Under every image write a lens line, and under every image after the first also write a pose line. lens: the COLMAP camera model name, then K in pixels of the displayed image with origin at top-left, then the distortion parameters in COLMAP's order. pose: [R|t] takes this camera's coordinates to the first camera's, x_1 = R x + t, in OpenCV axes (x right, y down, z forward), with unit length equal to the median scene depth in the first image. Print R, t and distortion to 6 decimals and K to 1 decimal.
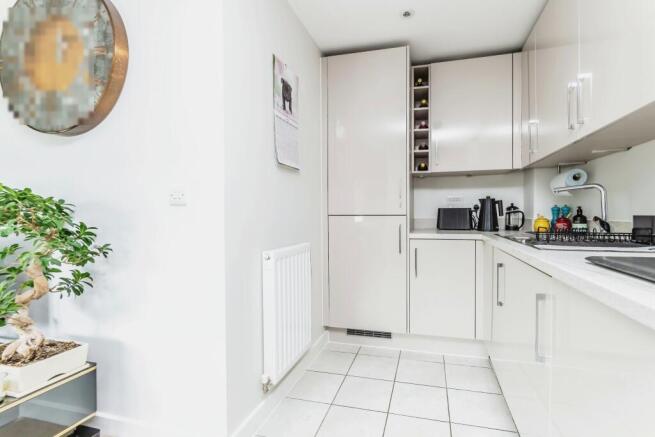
lens RADIAL K [[315.5, 0, 339.6], [0, 315.5, 218.6], [0, 0, 1]] dist [-0.002300, -0.000111]
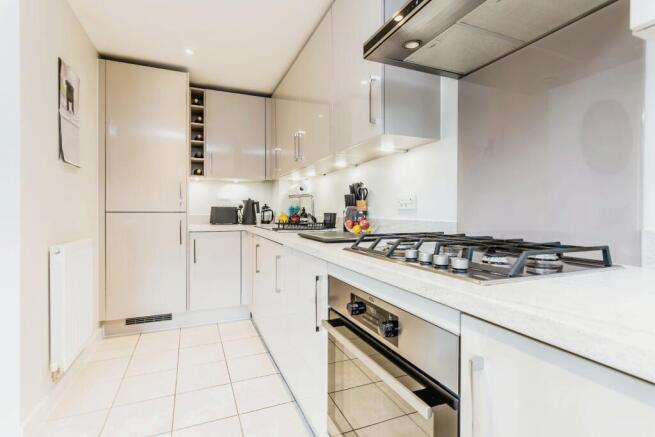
lens RADIAL K [[315.5, 0, 326.0], [0, 315.5, 216.6], [0, 0, 1]] dist [-0.002300, -0.000111]
pose [[0.774591, -0.004293, 0.632448, -0.137298], [0.003393, 0.999991, 0.002632, 0.004607], [-0.632453, 0.000107, 0.774599, -0.269083]]
